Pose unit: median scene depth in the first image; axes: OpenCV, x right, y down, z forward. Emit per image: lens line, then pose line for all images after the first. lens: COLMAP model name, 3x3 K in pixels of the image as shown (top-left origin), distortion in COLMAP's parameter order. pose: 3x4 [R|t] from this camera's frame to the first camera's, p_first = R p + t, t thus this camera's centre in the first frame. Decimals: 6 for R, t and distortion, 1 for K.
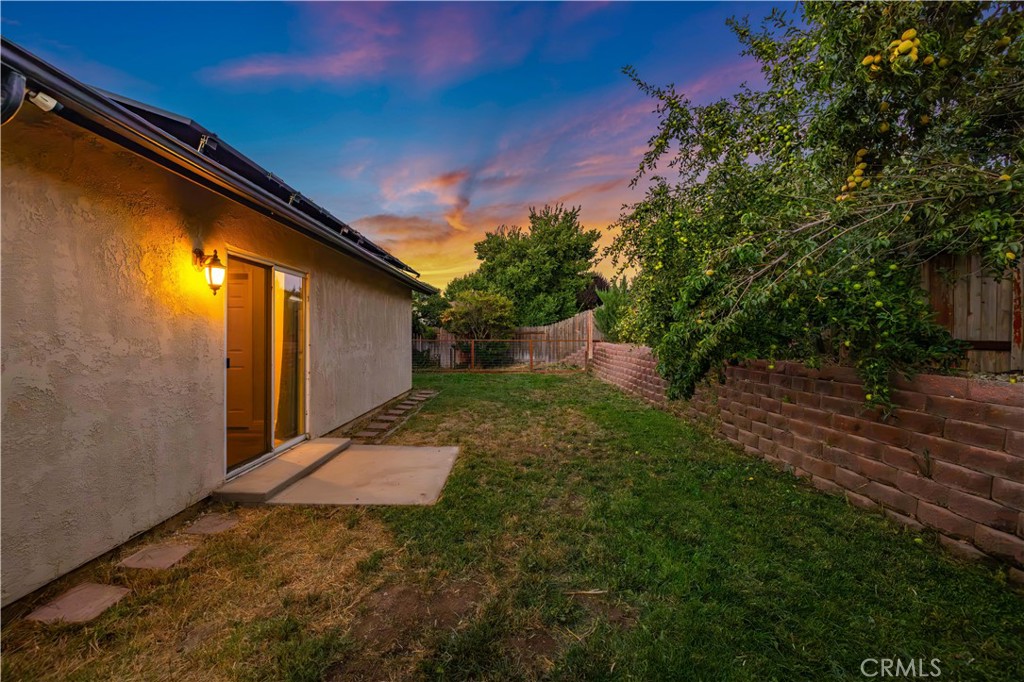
lens RADIAL K [[431.1, 0, 509.0], [0, 431.1, 332.5], [0, 0, 1]] dist [0.000918, -0.000169]
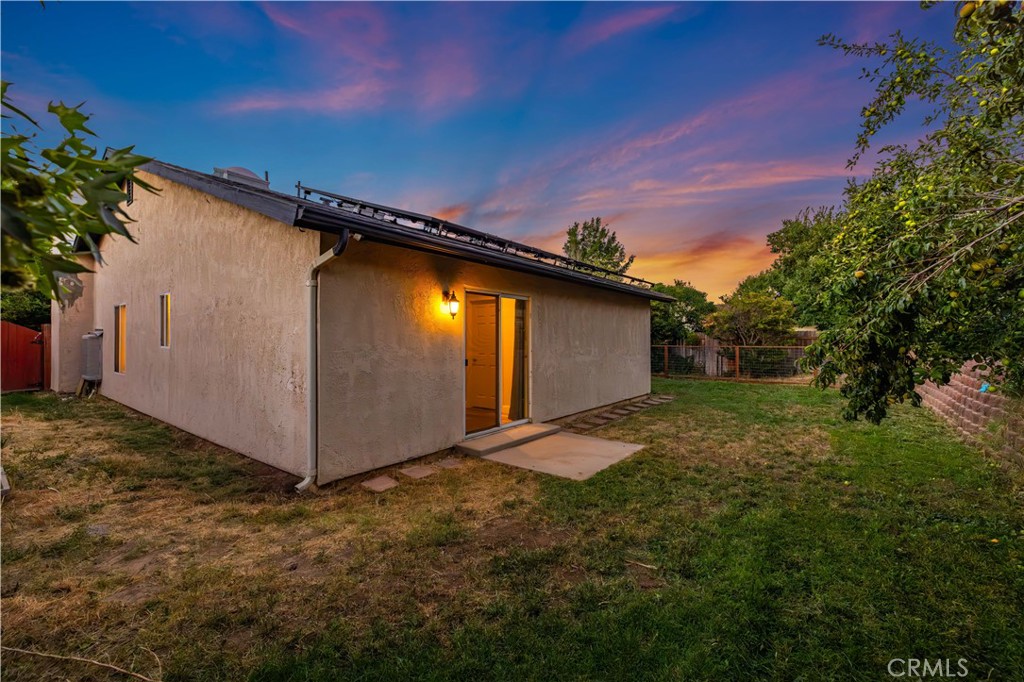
lens RADIAL K [[431.1, 0, 509.0], [0, 431.1, 332.5], [0, 0, 1]] dist [0.000918, -0.000169]
pose [[0.784685, -0.014414, -0.619727, 0.440094], [0.007793, 0.999880, -0.013389, -0.014874], [0.619846, 0.005677, 0.784703, -0.109647]]
